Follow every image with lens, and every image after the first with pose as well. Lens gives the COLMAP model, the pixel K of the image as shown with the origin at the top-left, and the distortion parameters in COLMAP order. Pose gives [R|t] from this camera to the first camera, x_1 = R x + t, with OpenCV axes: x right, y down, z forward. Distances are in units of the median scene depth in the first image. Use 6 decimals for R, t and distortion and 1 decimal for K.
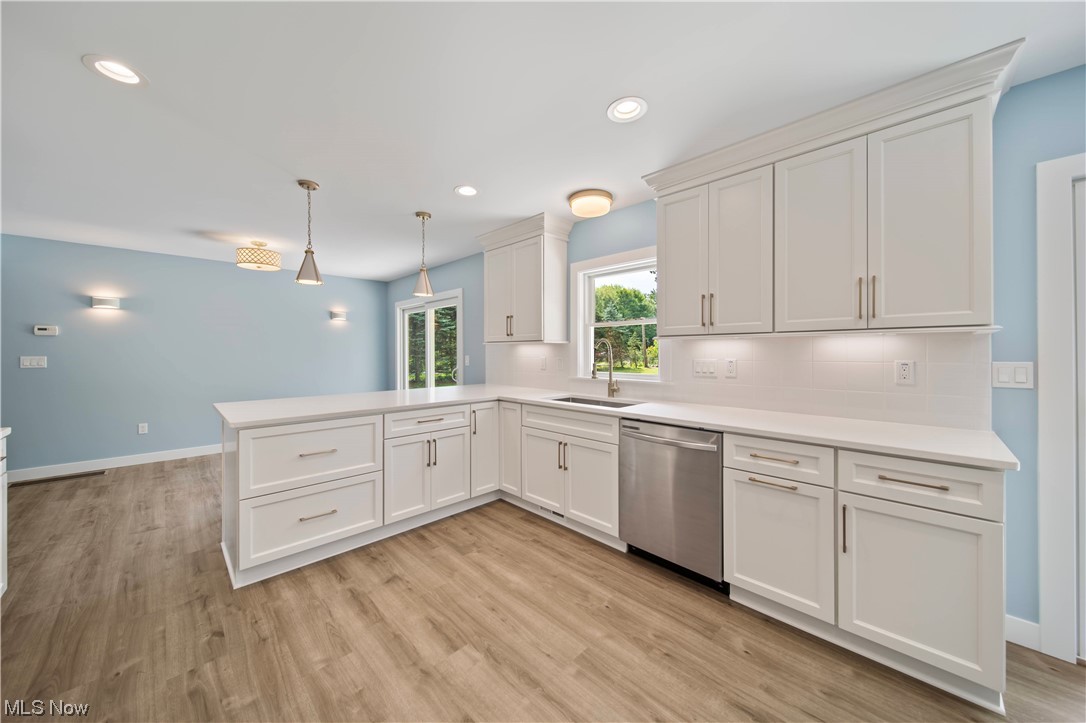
lens RADIAL K [[381.9, 0, 544.8], [0, 381.9, 352.0], [0, 0, 1]] dist [-0.000197, -0.000300]
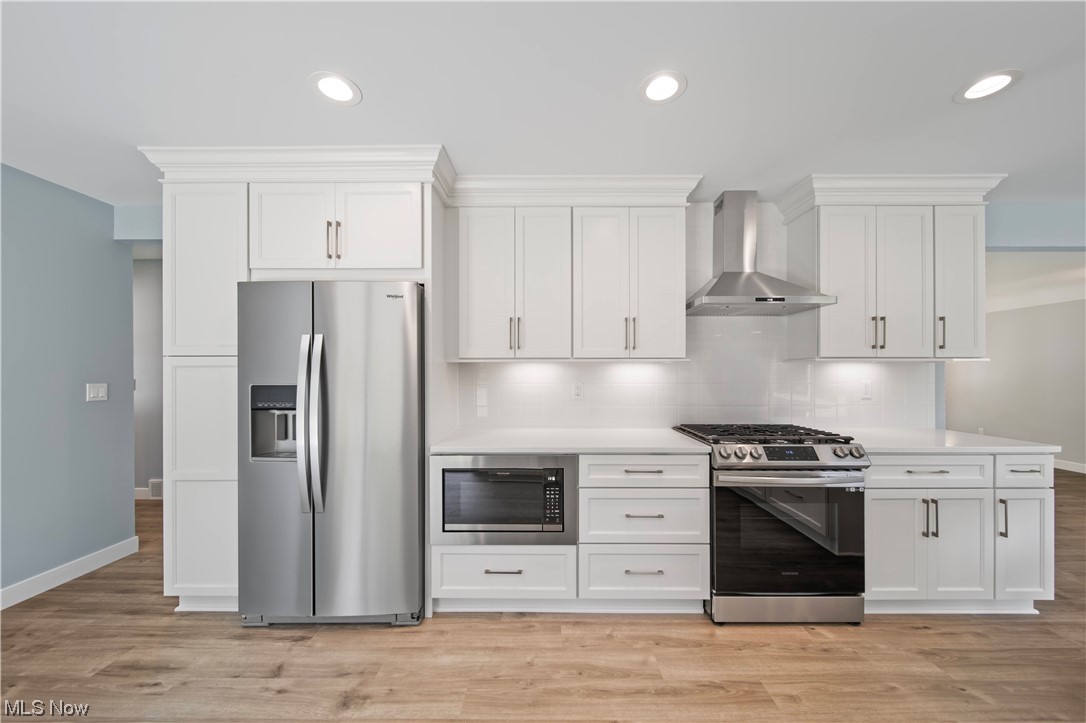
lens RADIAL K [[390.7, 0, 542.6], [0, 390.7, 368.0], [0, 0, 1]] dist [-0.001316, -0.000184]
pose [[-0.710406, -0.004864, -0.703775, 0.284780], [0.001737, 0.999961, -0.008664, -0.005233], [0.703790, -0.007377, -0.710370, 0.636803]]
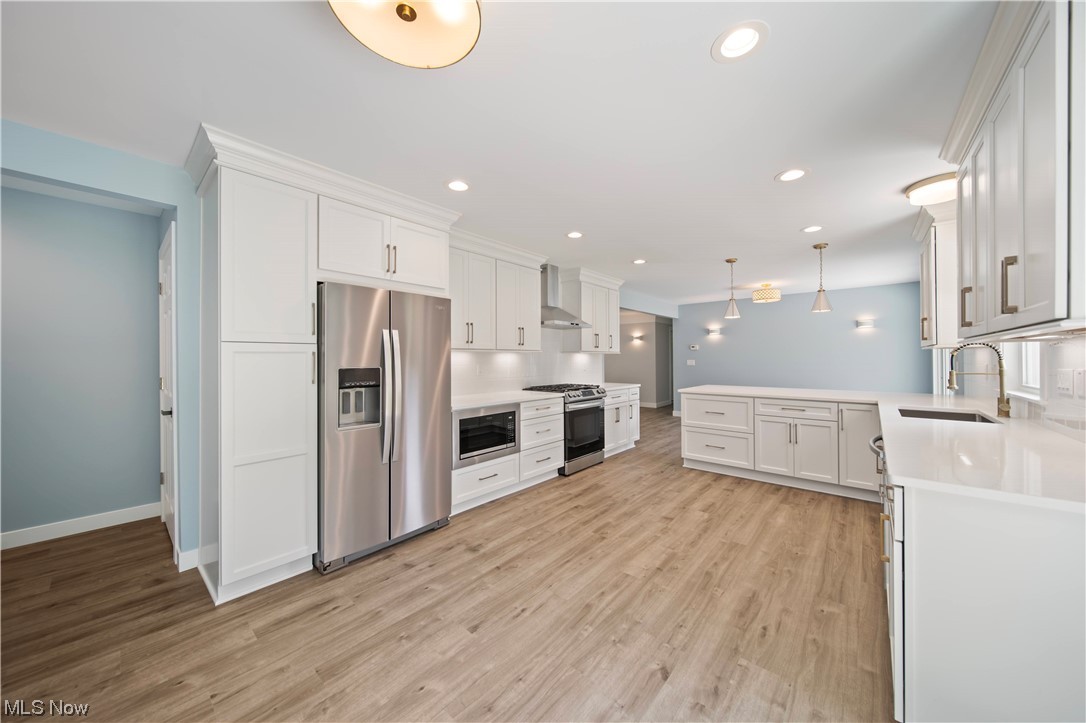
lens RADIAL K [[381.9, 0, 544.8], [0, 381.9, 352.0], [0, 0, 1]] dist [-0.000197, -0.000300]
pose [[0.080742, -0.014993, -0.996622, 1.209357], [0.002384, 0.999887, -0.014849, -0.003977], [0.996732, -0.001177, 0.080768, 0.030181]]
